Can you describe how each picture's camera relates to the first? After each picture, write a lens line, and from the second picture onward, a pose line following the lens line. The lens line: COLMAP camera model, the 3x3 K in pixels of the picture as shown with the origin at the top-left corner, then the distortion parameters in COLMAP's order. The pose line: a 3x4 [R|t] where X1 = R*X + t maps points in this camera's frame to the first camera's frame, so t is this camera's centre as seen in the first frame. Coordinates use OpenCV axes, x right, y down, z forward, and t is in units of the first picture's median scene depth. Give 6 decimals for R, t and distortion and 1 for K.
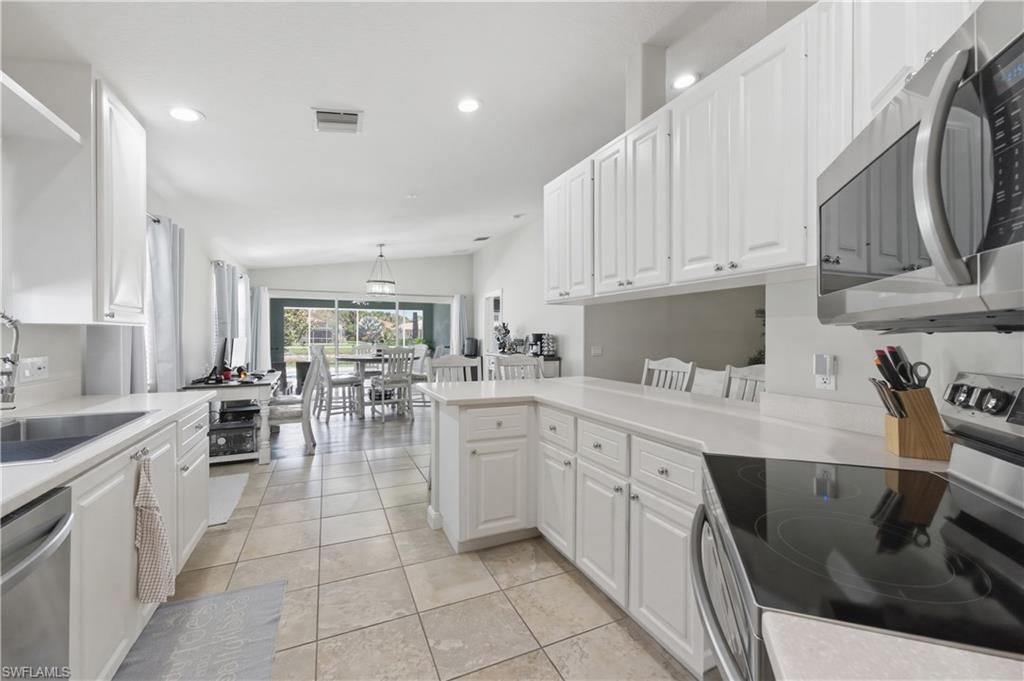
lens RADIAL K [[417.5, 0, 508.3], [0, 417.5, 335.0], [0, 0, 1]] dist [0.002252, 0.000886]
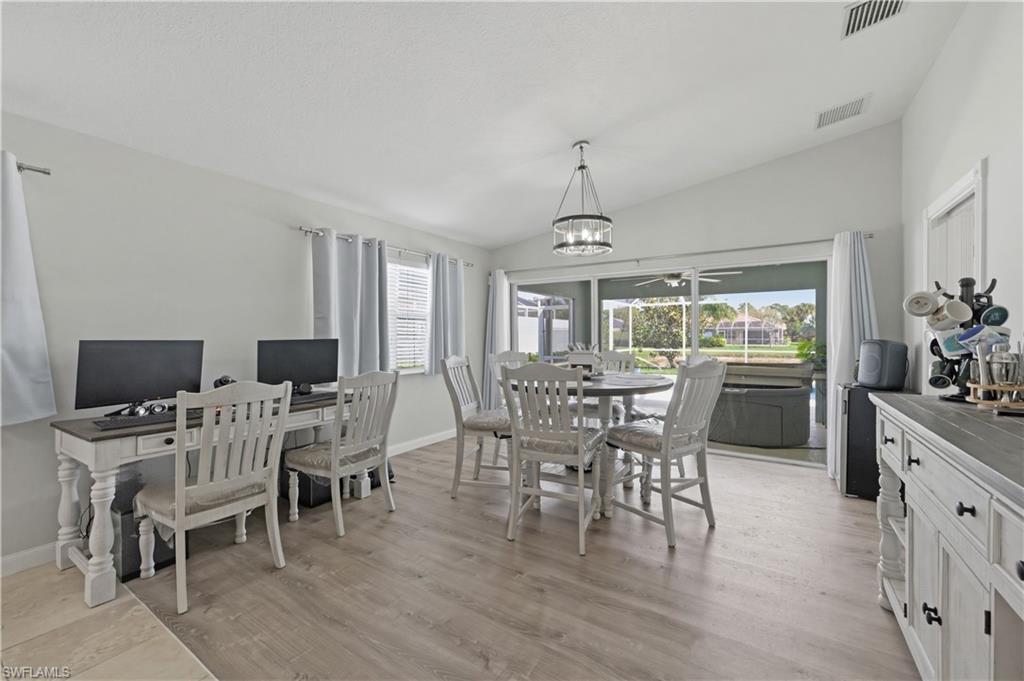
lens RADIAL K [[417.5, 0, 517.5], [0, 417.5, 338.0], [0, 0, 1]] dist [0.002252, 0.000886]
pose [[0.544111, 0.000062, -0.839013, 0.055330], [0.004074, 0.999988, 0.002716, 0.003345], [0.839003, -0.004896, 0.544104, 0.695673]]
